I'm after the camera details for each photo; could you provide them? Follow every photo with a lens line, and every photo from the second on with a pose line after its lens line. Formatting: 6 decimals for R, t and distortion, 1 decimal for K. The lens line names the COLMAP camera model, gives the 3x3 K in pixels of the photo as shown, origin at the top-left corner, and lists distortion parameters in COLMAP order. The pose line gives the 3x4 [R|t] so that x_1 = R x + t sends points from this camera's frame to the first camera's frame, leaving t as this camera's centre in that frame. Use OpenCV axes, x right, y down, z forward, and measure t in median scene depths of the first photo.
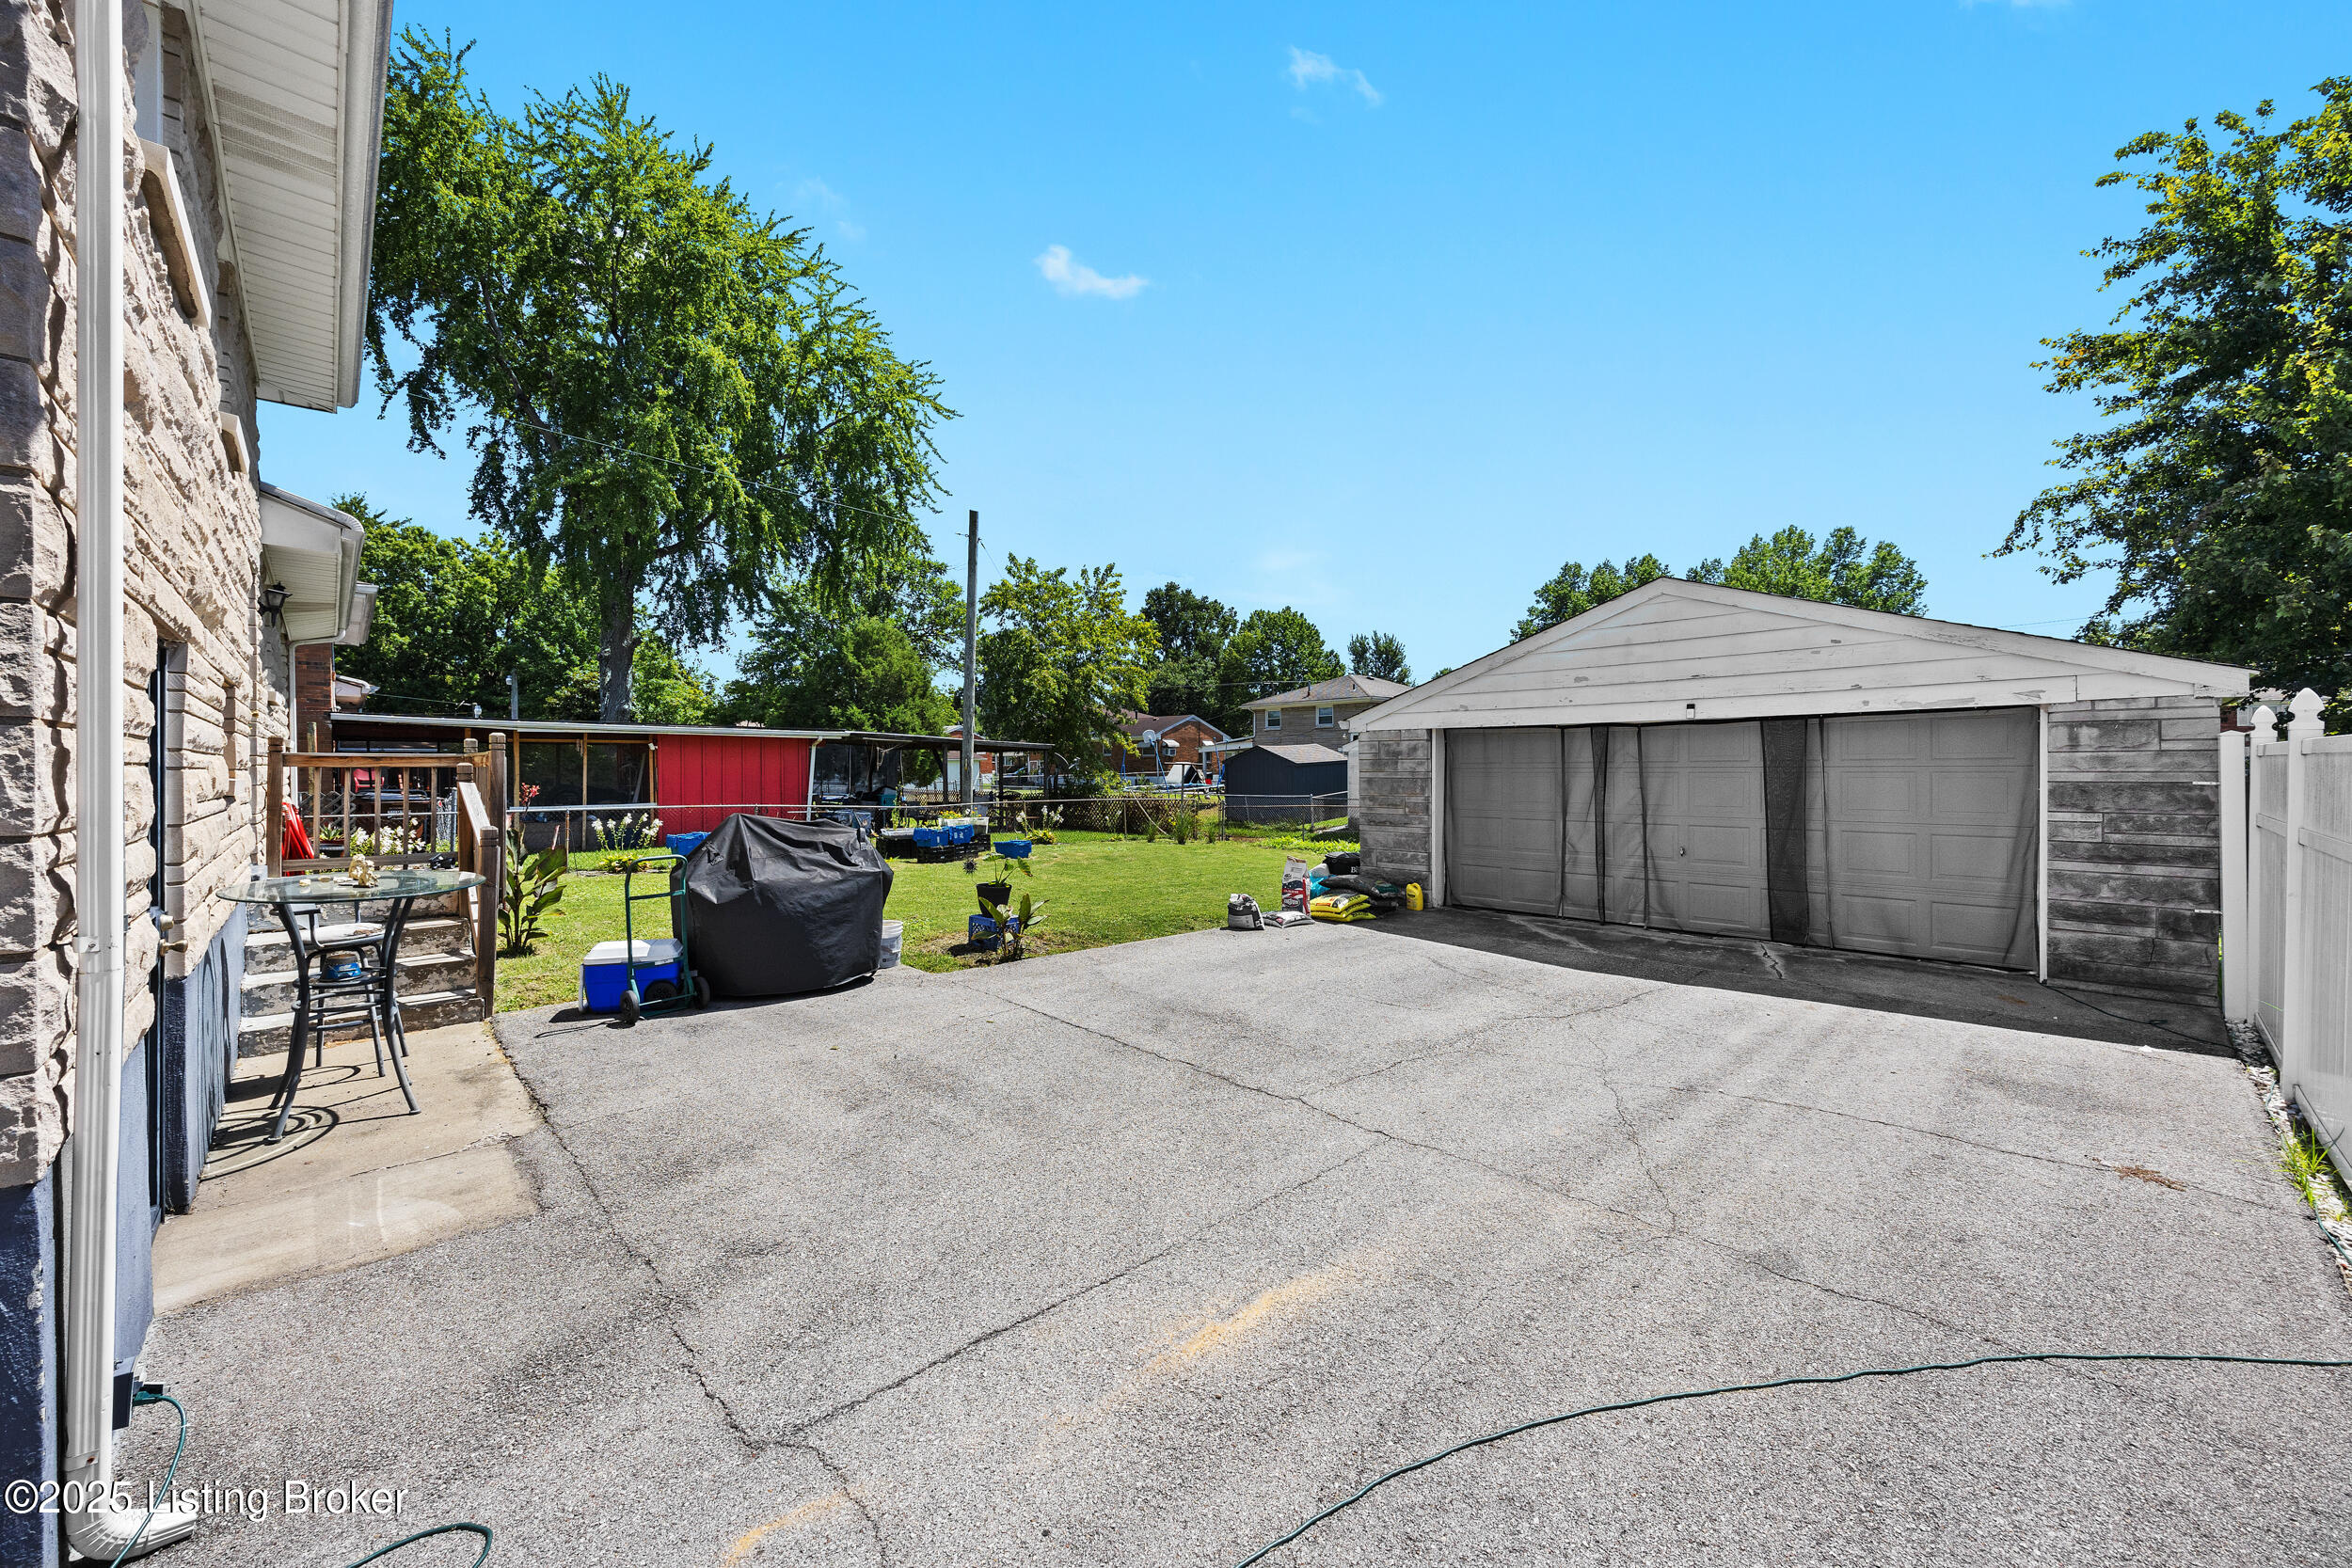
lens RADIAL K [[894.9, 0, 1185.6], [0, 894.9, 776.3], [0, 0, 1]] dist [-0.000701, 0.000307]
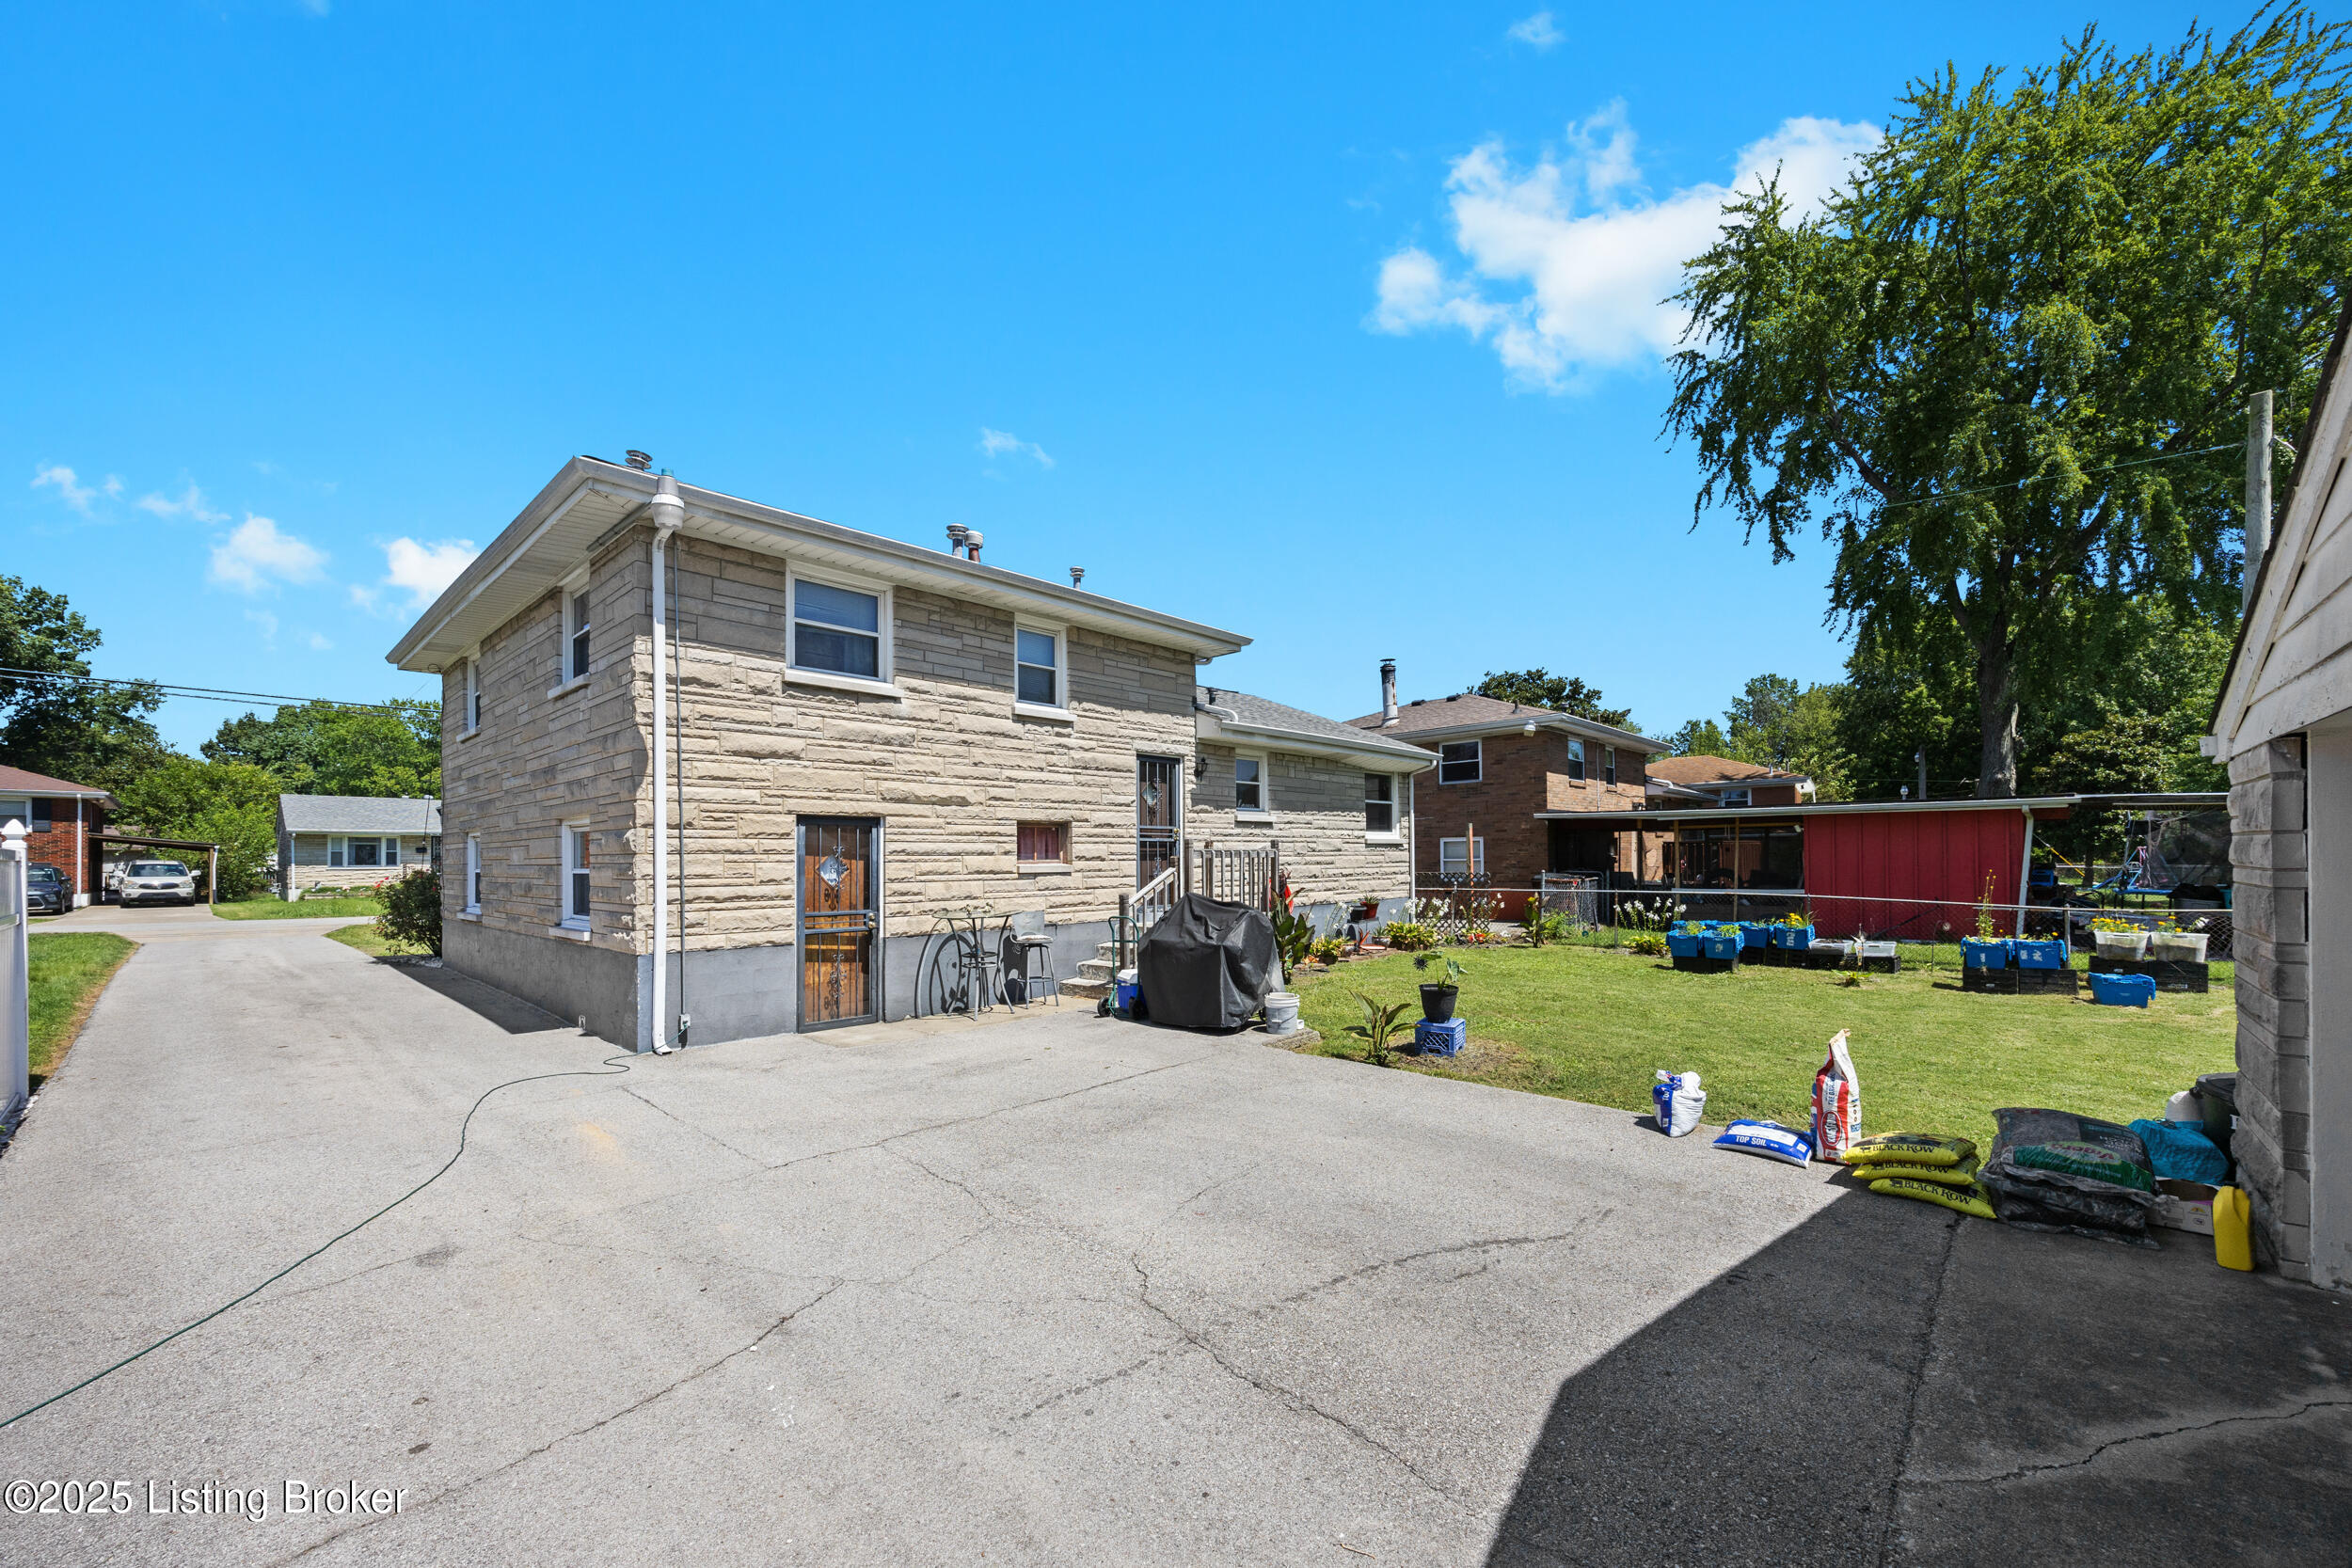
lens RADIAL K [[903.8, 0, 1172.1], [0, 903.8, 858.0], [0, 0, 1]] dist [-0.009364, -0.000137]
pose [[0.067538, 0.001504, -0.997716, 1.204573], [0.000909, 0.999998, 0.001569, -0.017478], [0.997716, -0.001013, 0.067536, 1.180735]]
